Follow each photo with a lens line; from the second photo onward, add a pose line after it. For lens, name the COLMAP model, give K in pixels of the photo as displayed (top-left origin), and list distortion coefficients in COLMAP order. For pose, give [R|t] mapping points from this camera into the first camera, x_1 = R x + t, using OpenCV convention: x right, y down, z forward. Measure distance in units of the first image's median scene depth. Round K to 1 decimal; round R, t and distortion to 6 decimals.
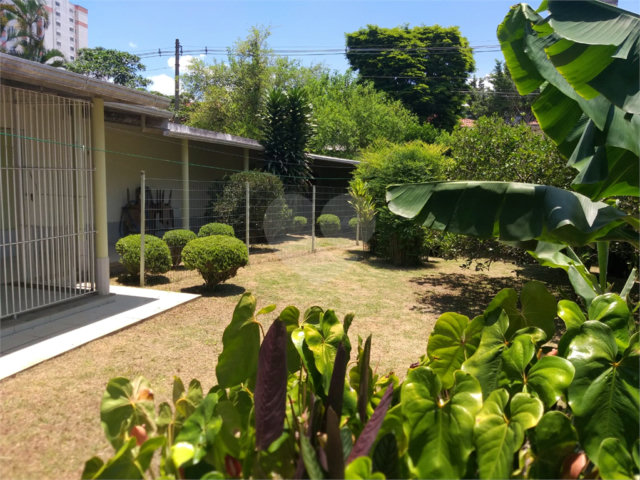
lens RADIAL K [[448.1, 0, 323.6], [0, 448.1, 256.2], [0, 0, 1]] dist [0.003702, -0.004532]
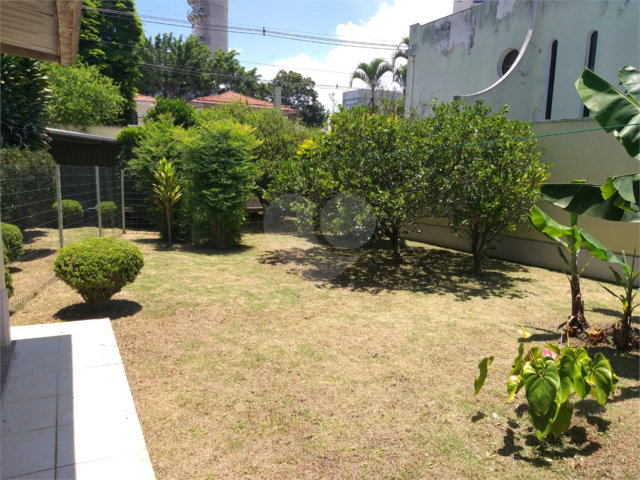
lens RADIAL K [[448.1, 0, 323.6], [0, 448.1, 256.2], [0, 0, 1]] dist [0.003702, -0.004532]
pose [[0.791136, -0.133345, 0.596928, -0.207211], [0.103131, 0.991055, 0.084702, -0.021122], [-0.602883, -0.005449, 0.797811, 0.085210]]
